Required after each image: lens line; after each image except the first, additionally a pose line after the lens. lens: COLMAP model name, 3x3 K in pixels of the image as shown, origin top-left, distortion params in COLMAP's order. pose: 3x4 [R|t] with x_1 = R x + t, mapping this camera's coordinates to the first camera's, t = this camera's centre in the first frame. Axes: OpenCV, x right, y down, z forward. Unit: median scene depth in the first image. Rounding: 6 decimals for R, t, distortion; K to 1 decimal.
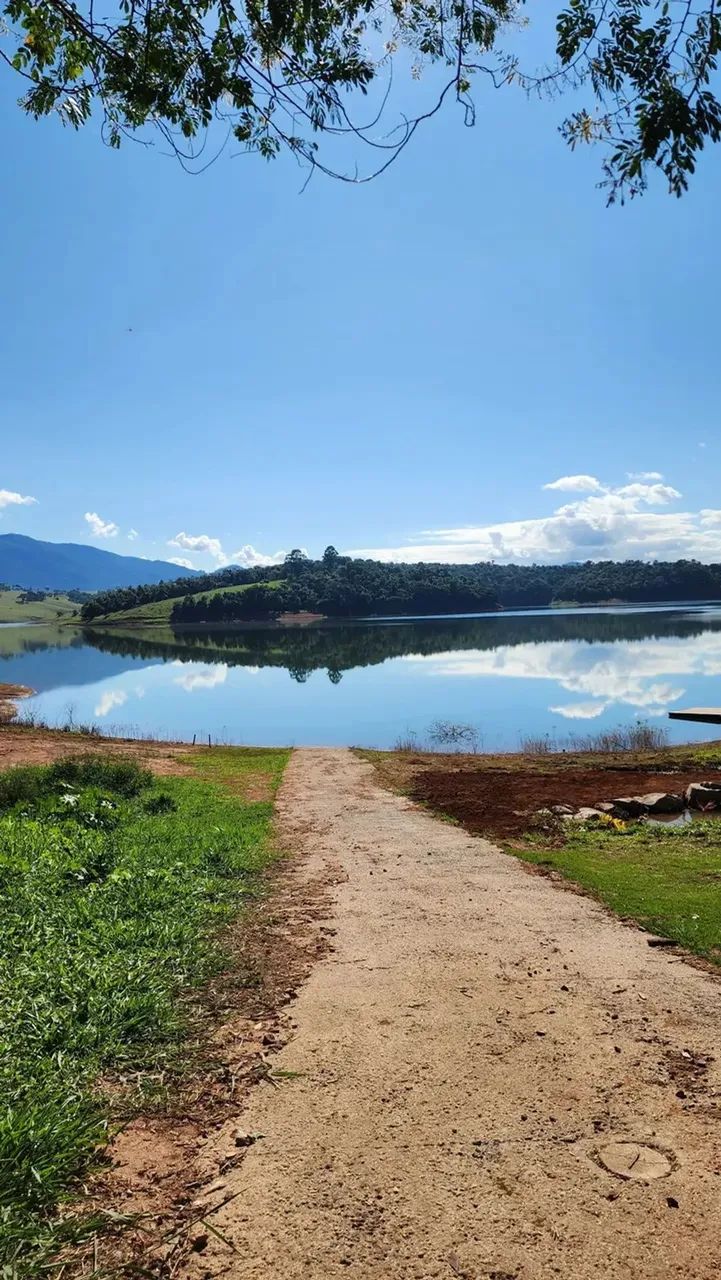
lens RADIAL K [[850.2, 0, 355.4], [0, 850.2, 636.4], [0, 0, 1]] dist [0.107398, 0.000336]
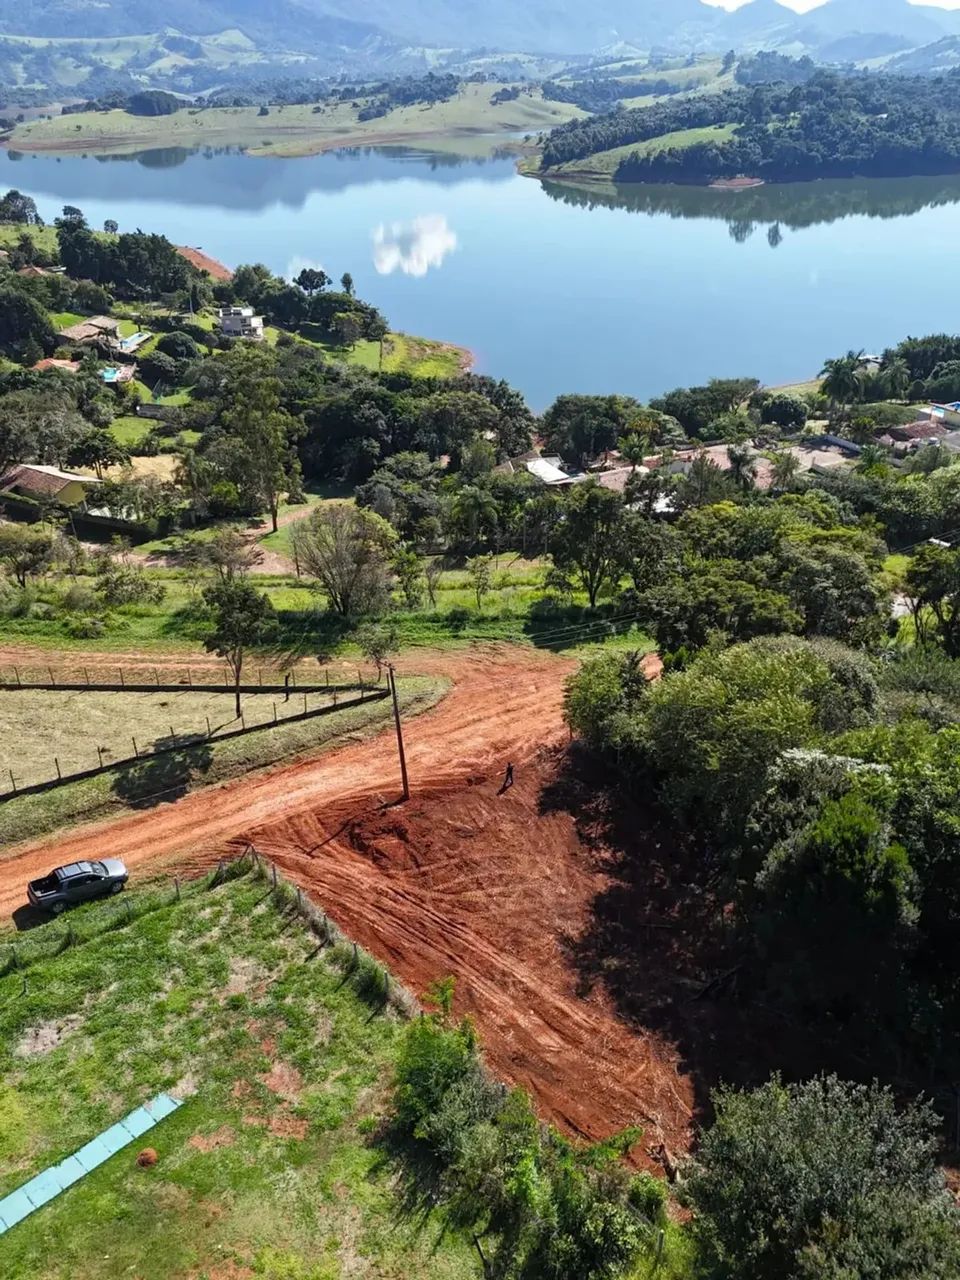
lens RADIAL K [[948.4, 0, 473.3], [0, 948.4, 642.3], [0, 0, 1]] dist [0.066898, -0.052496]
pose [[0.923312, 0.225507, -0.310870, 0.121359], [-0.044726, 0.867085, 0.496149, -0.096605], [0.381436, -0.444196, 0.810676, -0.298022]]
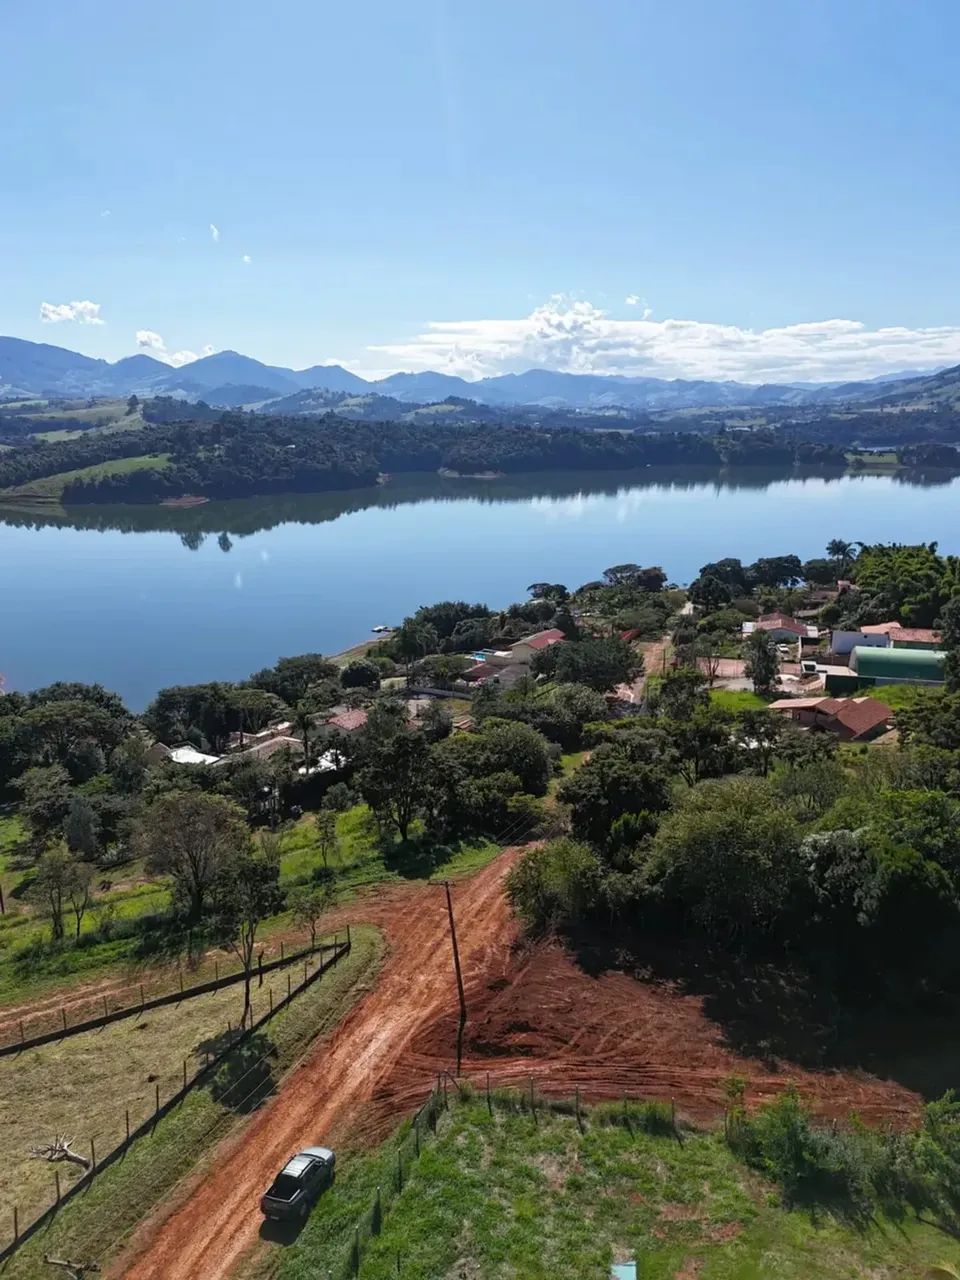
lens RADIAL K [[948.4, 0, 484.4], [0, 948.4, 643.3], [0, 0, 1]] dist [0.066898, -0.052496]
pose [[0.981747, -0.006191, 0.190093, 0.079329], [-0.032276, 0.979551, 0.198592, -0.094493], [-0.187435, -0.201103, 0.961471, -0.316878]]
